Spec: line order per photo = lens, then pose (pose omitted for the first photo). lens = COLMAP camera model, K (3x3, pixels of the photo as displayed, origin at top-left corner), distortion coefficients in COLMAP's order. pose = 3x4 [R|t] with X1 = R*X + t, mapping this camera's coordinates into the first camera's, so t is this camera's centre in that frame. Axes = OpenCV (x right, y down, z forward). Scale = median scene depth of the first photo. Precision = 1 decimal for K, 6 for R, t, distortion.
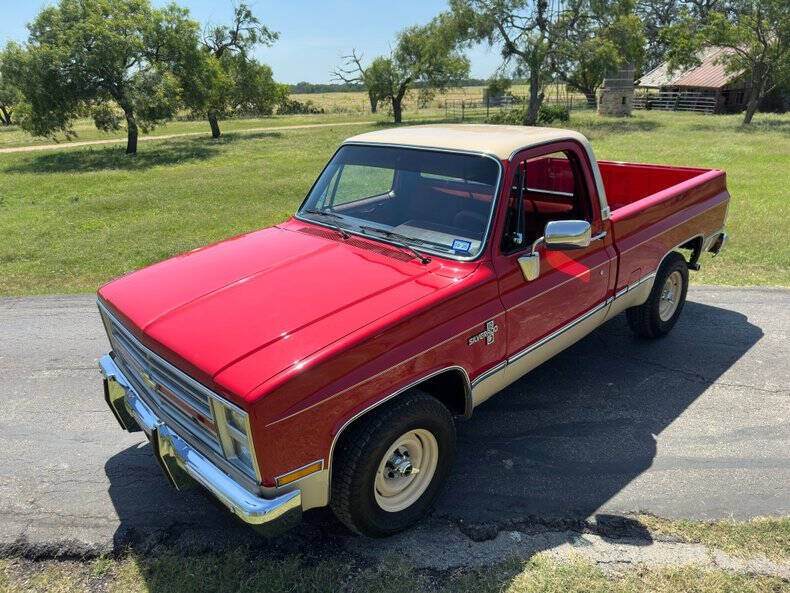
lens RADIAL K [[559.9, 0, 388.5], [0, 559.9, 302.1], [0, 0, 1]] dist [0.034695, -0.041702]
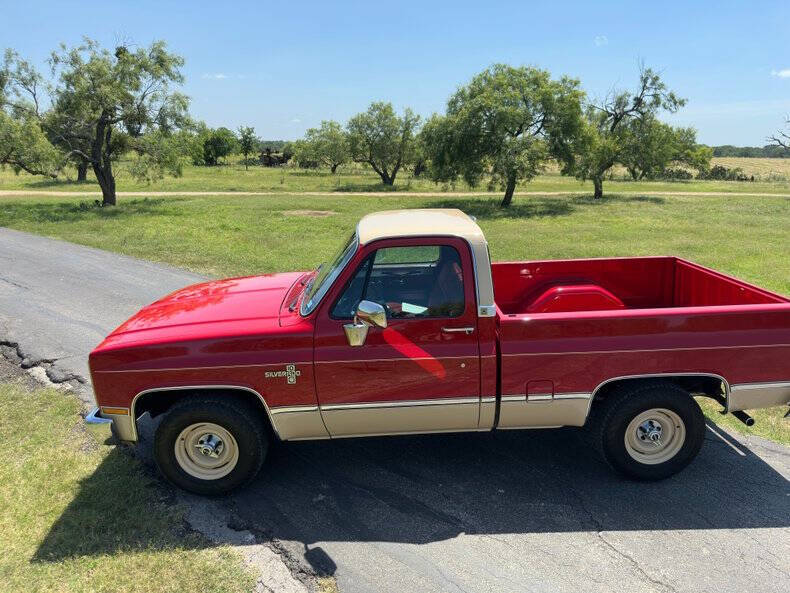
lens RADIAL K [[559.3, 0, 394.9], [0, 559.3, 300.5], [0, 0, 1]] dist [0.030561, -0.047471]
pose [[0.750672, 0.203243, -0.628637, 0.914744], [-0.262134, 0.965031, -0.001020, -0.134856], [0.606446, 0.165553, 0.777699, 0.123383]]
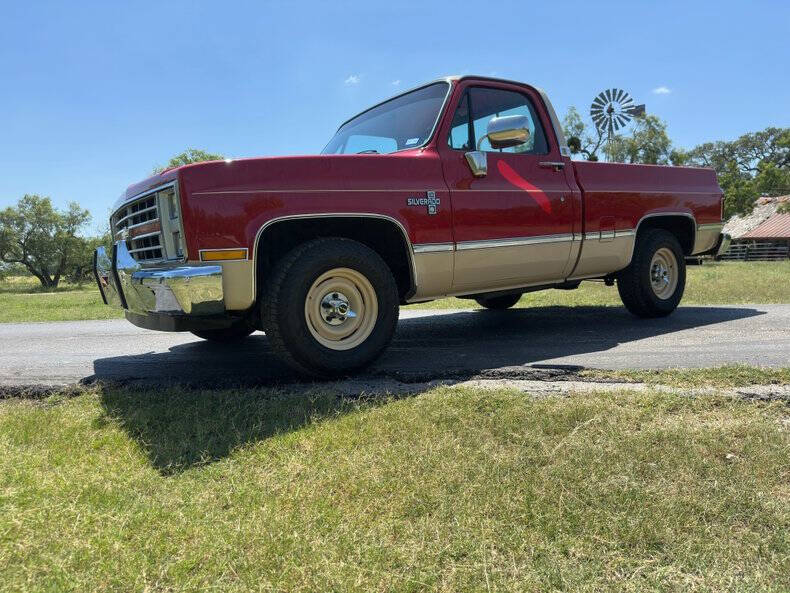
lens RADIAL K [[565.5, 0, 390.7], [0, 565.5, 293.9], [0, 0, 1]] dist [0.030788, -0.039701]
pose [[0.991443, 0.005716, -0.130415, 0.204706], [-0.045737, 0.950925, -0.306023, 0.464326], [0.122265, 0.309369, 0.943049, 0.014432]]
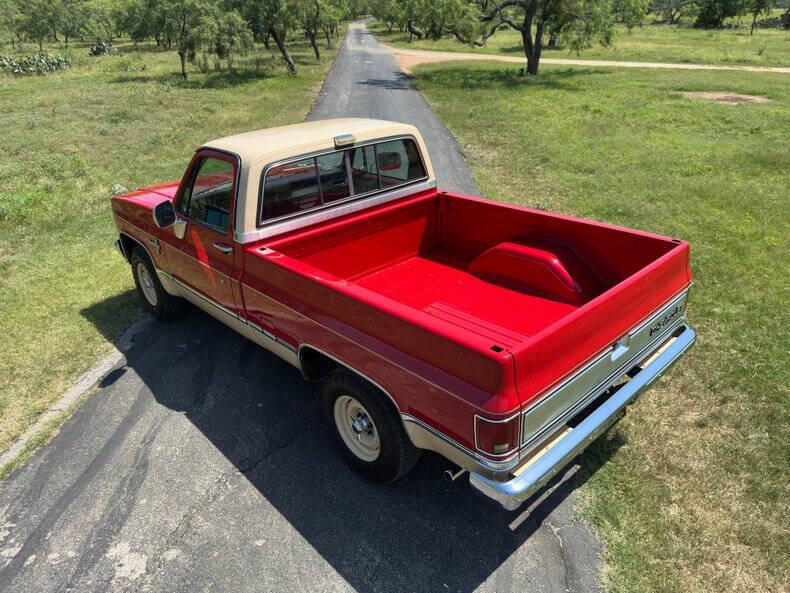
lens RADIAL K [[569.7, 0, 395.0], [0, 569.7, 296.5], [0, 0, 1]] dist [0.033183, -0.043986]
pose [[-0.006197, 0.473422, -0.880814, 1.389785], [-0.338356, 0.827883, 0.447353, -0.644315], [0.940998, 0.300801, 0.155055, 1.181992]]
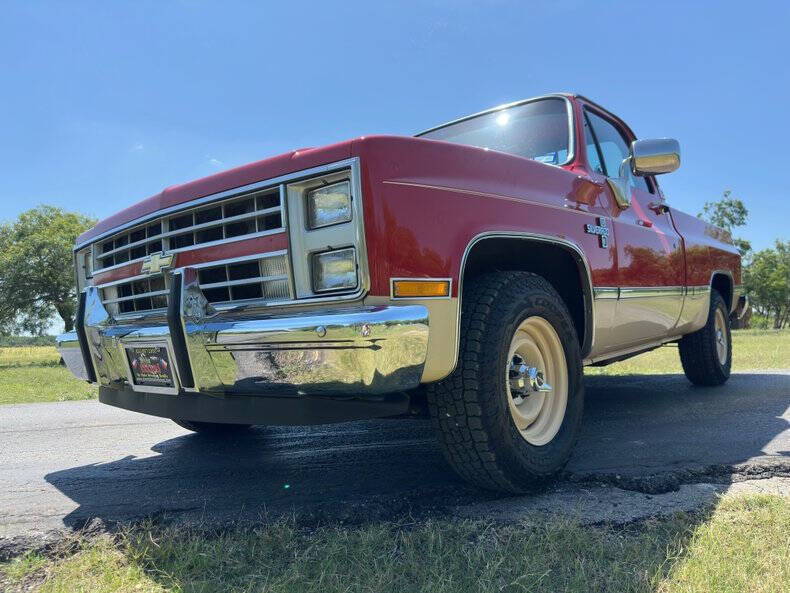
lens RADIAL K [[565.5, 0, 390.7], [0, 565.5, 293.9], [0, 0, 1]] dist [0.030788, -0.039701]
pose [[0.993000, 0.007375, 0.117887, -0.177661], [0.044314, 0.901888, -0.429692, 0.389170], [-0.109489, 0.431908, 0.895247, 0.282552]]
